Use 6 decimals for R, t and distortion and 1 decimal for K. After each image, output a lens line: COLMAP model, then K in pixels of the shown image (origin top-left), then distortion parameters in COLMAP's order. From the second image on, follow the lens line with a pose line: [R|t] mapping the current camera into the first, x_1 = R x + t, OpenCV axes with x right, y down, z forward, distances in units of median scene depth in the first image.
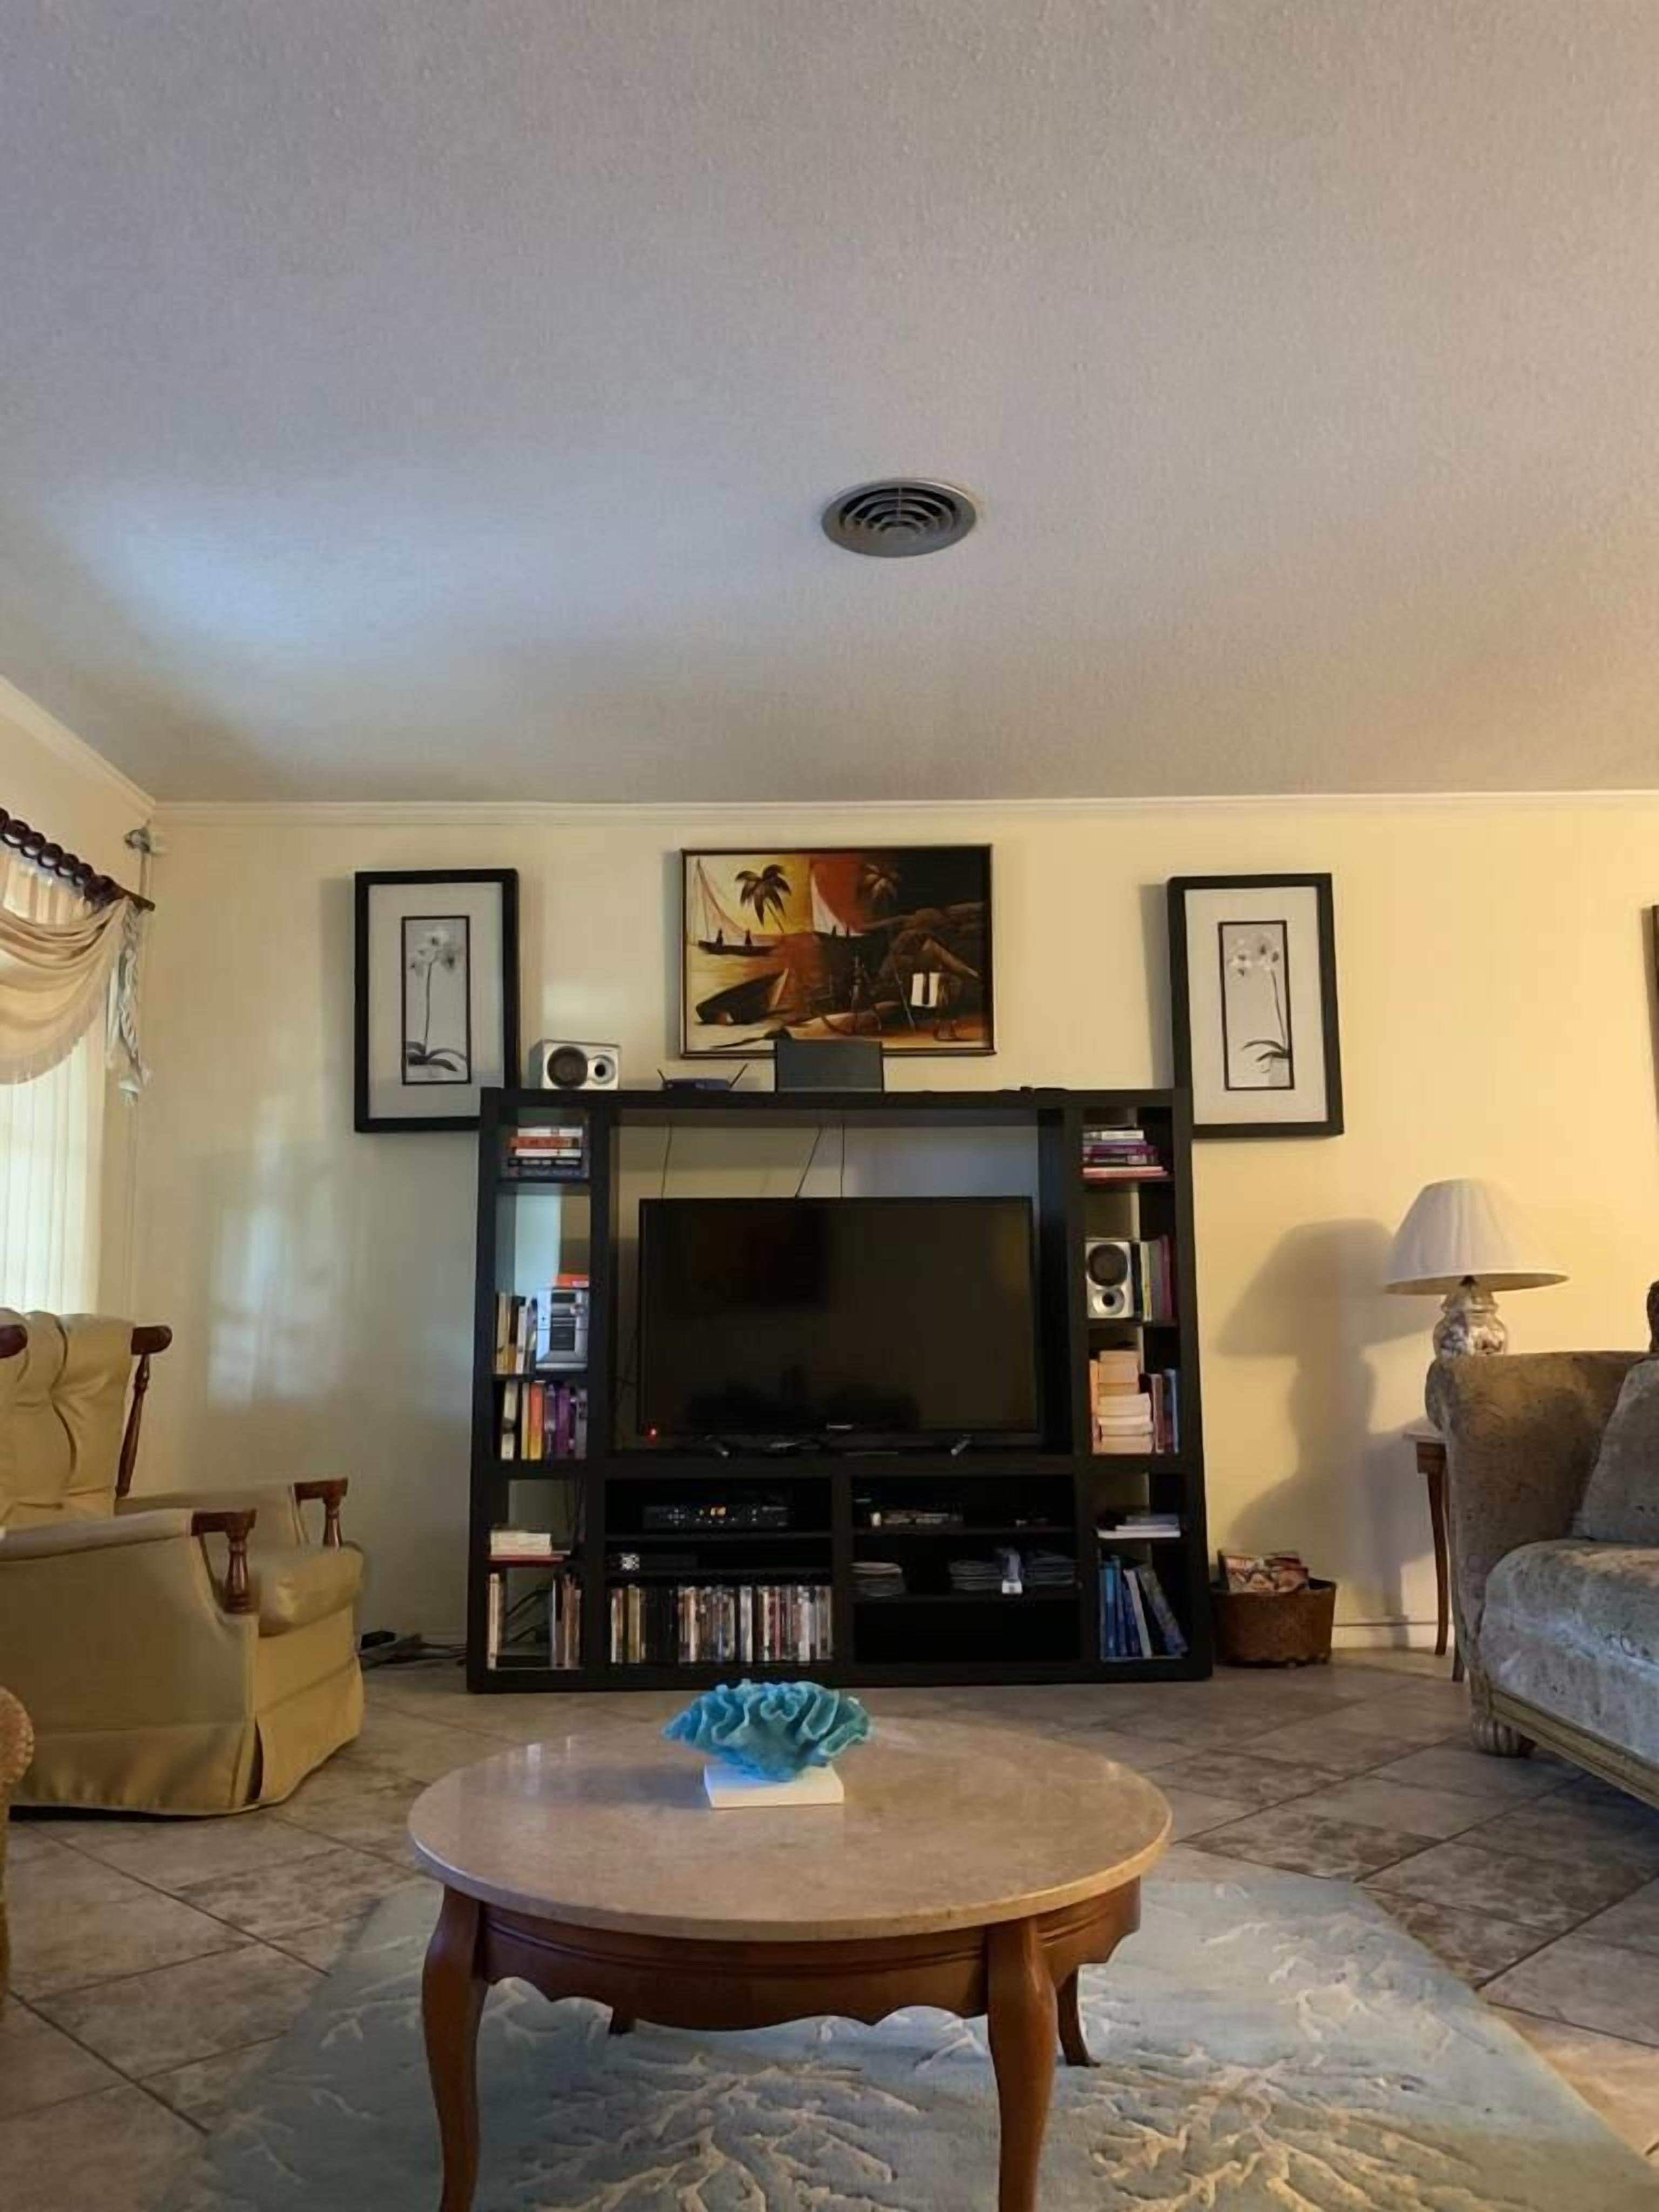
lens RADIAL K [[1678.5, 0, 790.0], [0, 1678.5, 1123.0], [0, 0, 1]] dist [0.112909, -0.125426]
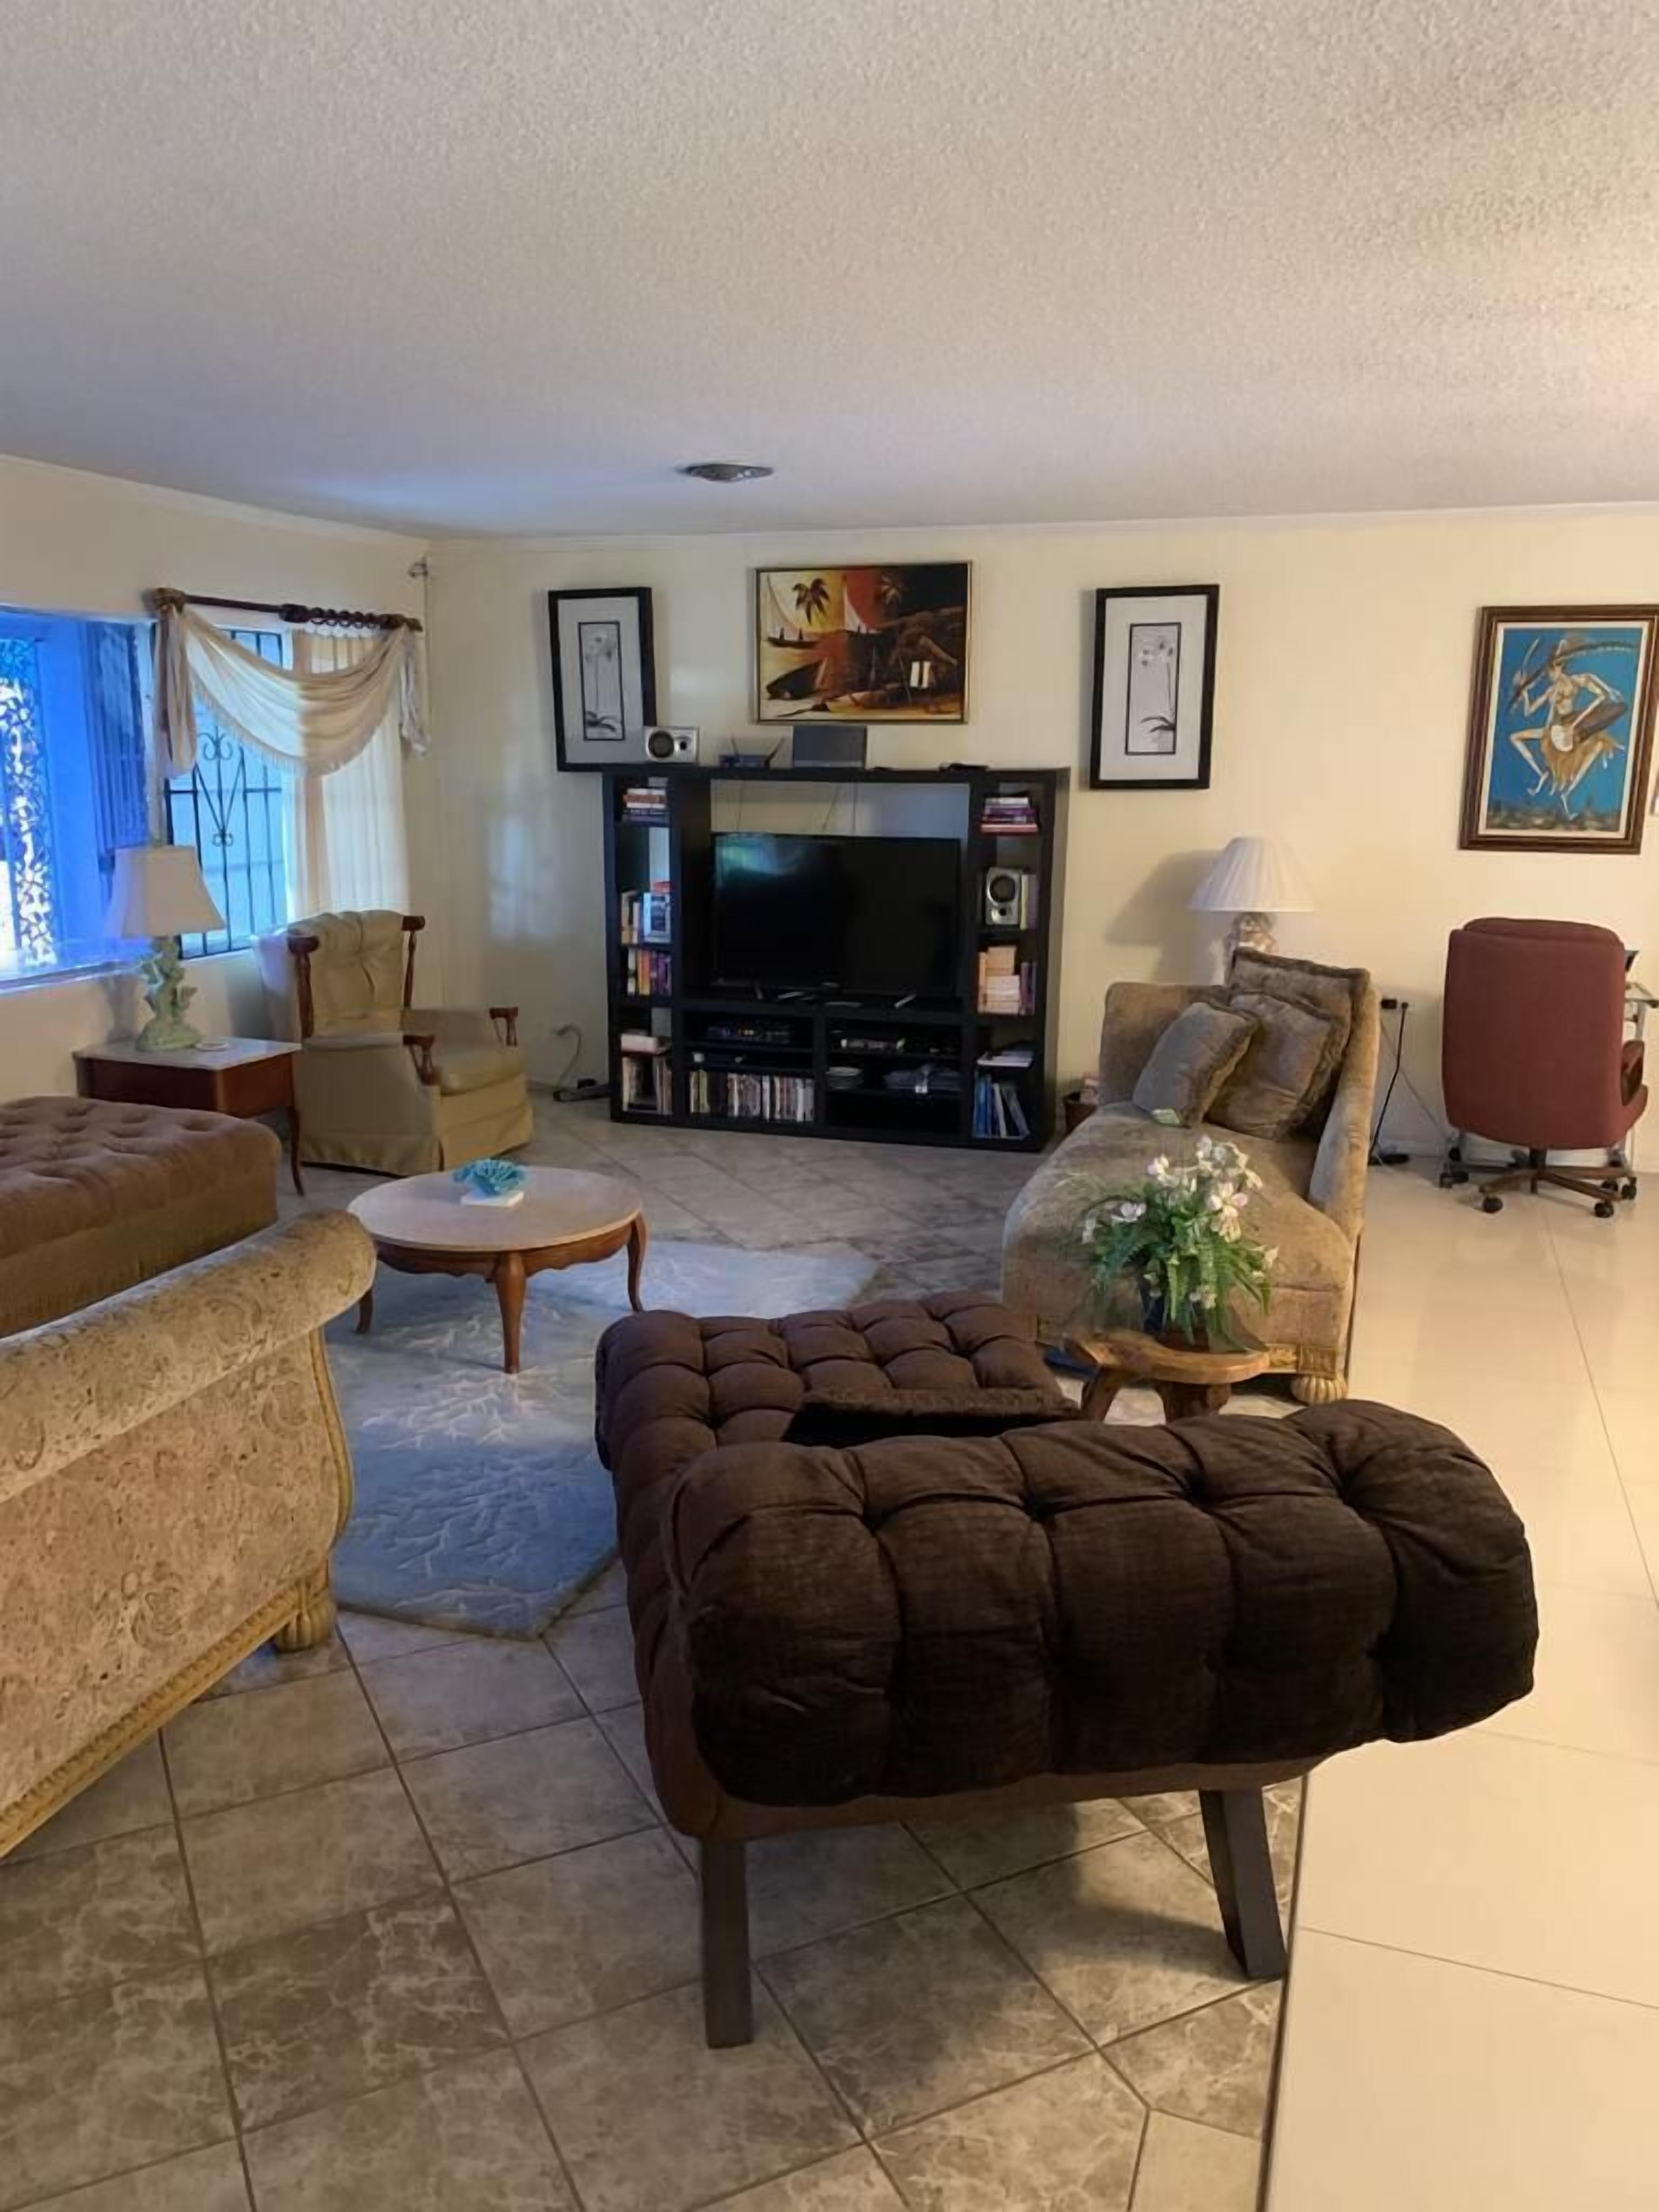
lens RADIAL K [[1678.5, 0, 790.0], [0, 1678.5, 1123.0], [0, 0, 1]] dist [0.112909, -0.125426]
pose [[0.944104, 0.087792, -0.317743, 0.493392], [0.031743, 0.935194, 0.352710, -0.248036], [0.328117, -0.343081, 0.880133, -0.430148]]
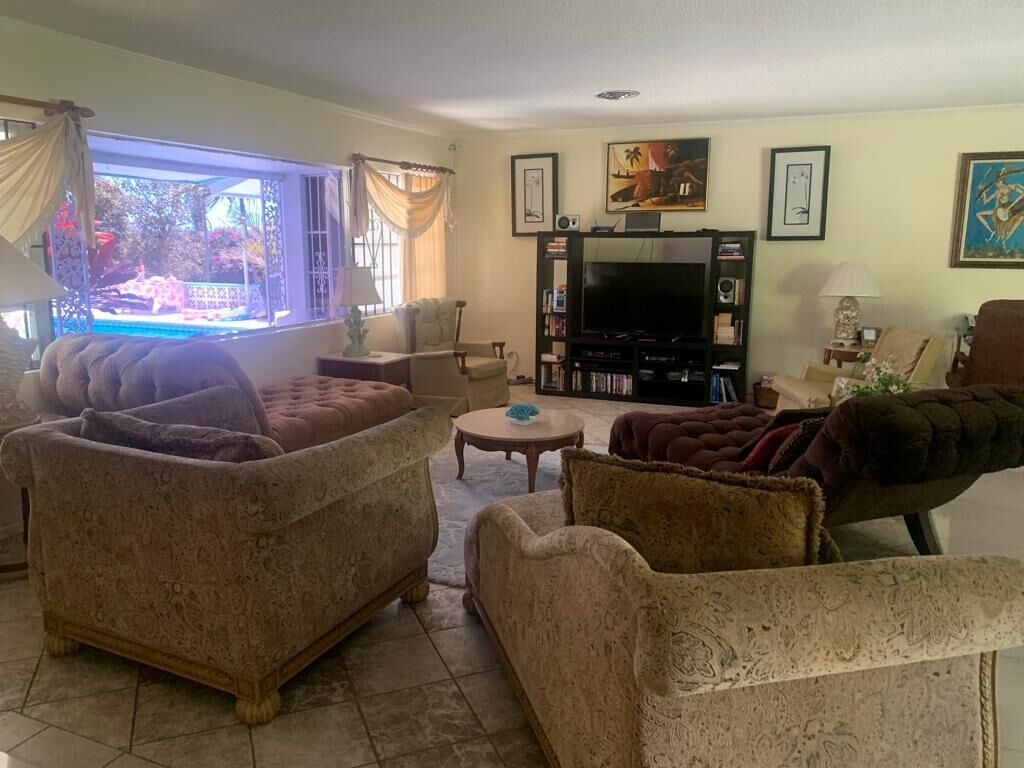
lens RADIAL K [[777.0, 0, 494.5], [0, 777.0, 378.4], [0, 0, 1]] dist [0.112909, -0.125426]
pose [[0.916694, 0.082470, -0.390987, 0.375853], [0.046641, 0.949699, 0.309671, -0.226593], [0.396858, -0.302110, 0.866737, -0.503637]]
